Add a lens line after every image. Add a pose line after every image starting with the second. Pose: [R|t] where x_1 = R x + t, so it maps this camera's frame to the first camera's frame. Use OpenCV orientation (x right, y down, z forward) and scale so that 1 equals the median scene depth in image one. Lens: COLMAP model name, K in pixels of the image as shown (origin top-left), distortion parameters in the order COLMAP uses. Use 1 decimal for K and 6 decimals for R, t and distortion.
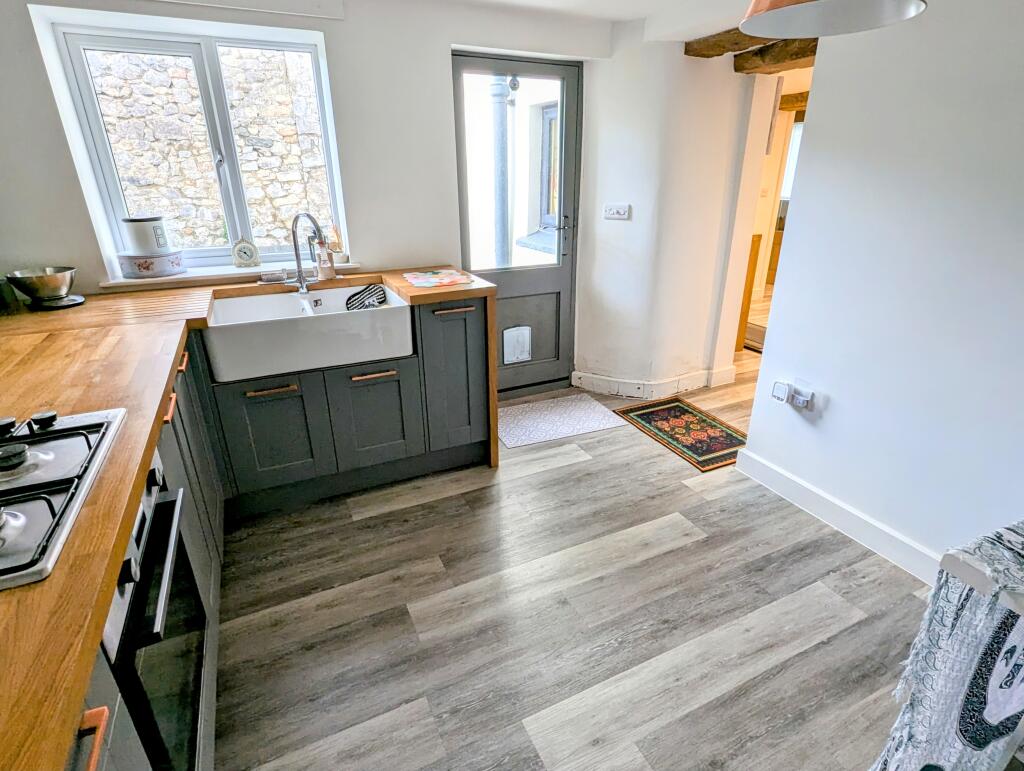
lens RADIAL K [[529.3, 0, 512.2], [0, 529.3, 386.0], [0, 0, 1]] dist [0.000319, 0.000255]
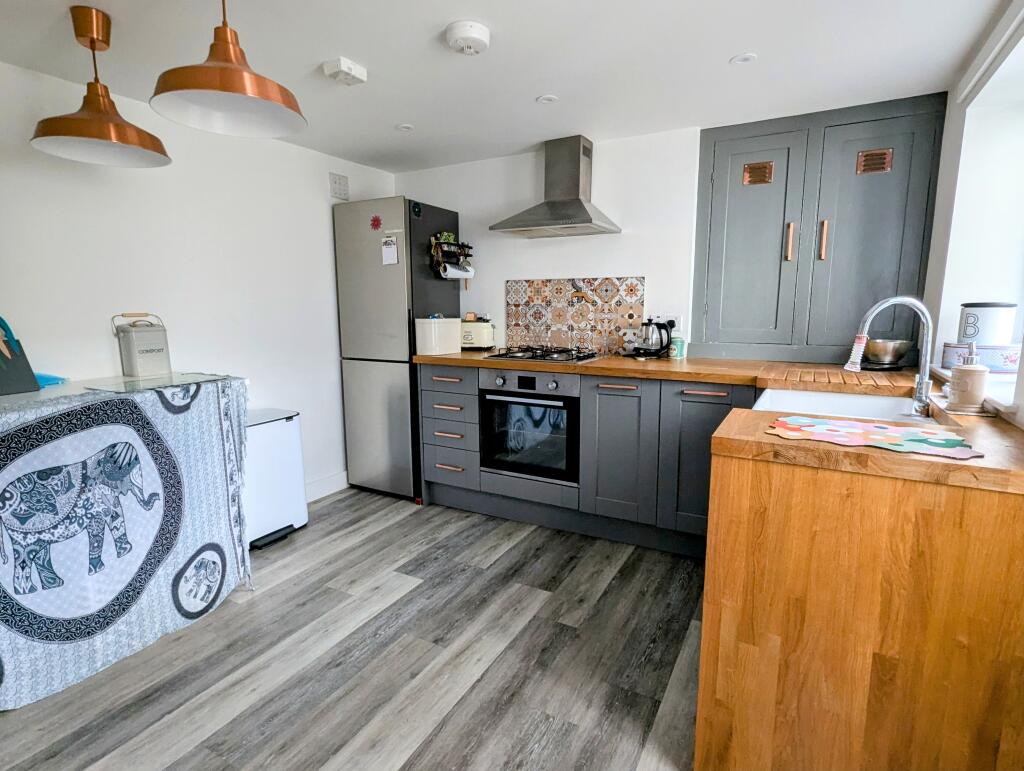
lens RADIAL K [[529.3, 0, 513.2], [0, 529.3, 387.1], [0, 0, 1]] dist [0.000319, 0.000255]
pose [[-0.814714, 0.096228, -0.571823, 0.542642], [-0.215140, 0.865588, 0.452187, -0.547827], [0.538476, 0.491425, -0.684504, 1.602523]]
